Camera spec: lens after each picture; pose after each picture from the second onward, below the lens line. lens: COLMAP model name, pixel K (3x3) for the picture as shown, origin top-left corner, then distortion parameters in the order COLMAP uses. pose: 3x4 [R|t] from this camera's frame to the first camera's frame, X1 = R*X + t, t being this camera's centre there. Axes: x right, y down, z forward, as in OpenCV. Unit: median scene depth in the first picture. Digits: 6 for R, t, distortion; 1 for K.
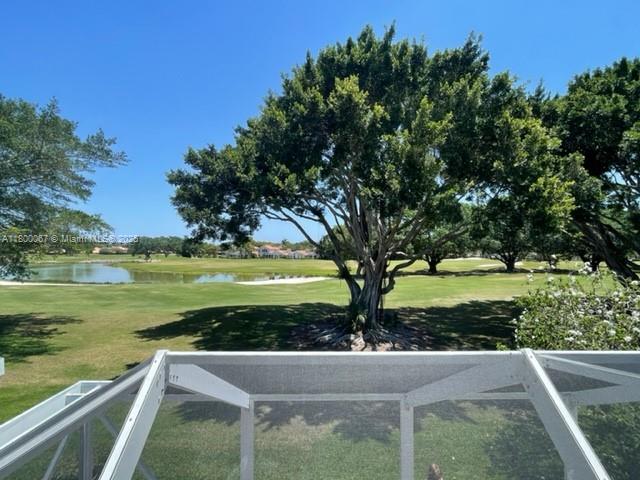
lens RADIAL K [[331.8, 0, 320.0], [0, 331.8, 240.0], [0, 0, 1]] dist [0.016535, -0.022218]
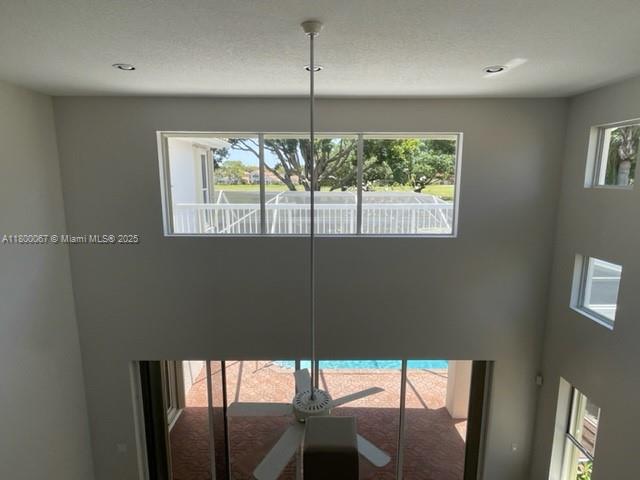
lens RADIAL K [[373.9, 0, 321.0], [0, 373.9, 238.6], [0, 0, 1]] dist [-0.003016, -0.001737]
pose [[0.999979, -0.000891, -0.006434, 0.220197], [0.002136, 0.980573, 0.196141, -0.012540], [0.006135, -0.196151, 0.980555, -0.521546]]
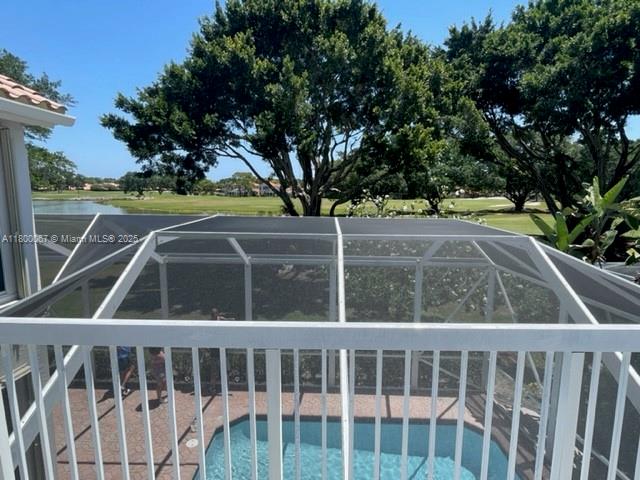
lens RADIAL K [[373.9, 0, 321.0], [0, 373.9, 238.6], [0, 0, 1]] dist [-0.003016, -0.001737]
pose [[0.999181, 0.010948, -0.038957, 0.260509], [-0.004384, 0.986325, 0.164754, -0.003018], [0.040228, -0.164448, 0.985565, -0.224962]]
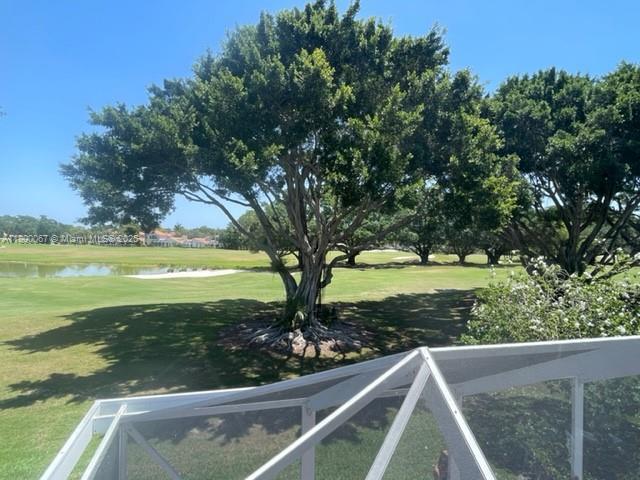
lens RADIAL K [[373.9, 0, 321.0], [0, 373.9, 238.6], [0, 0, 1]] dist [-0.003016, -0.001737]
pose [[0.964859, 0.022740, 0.261781, -0.093102], [-0.030281, 0.999233, 0.024810, -0.001416], [-0.261017, -0.031865, 0.964808, -0.000387]]
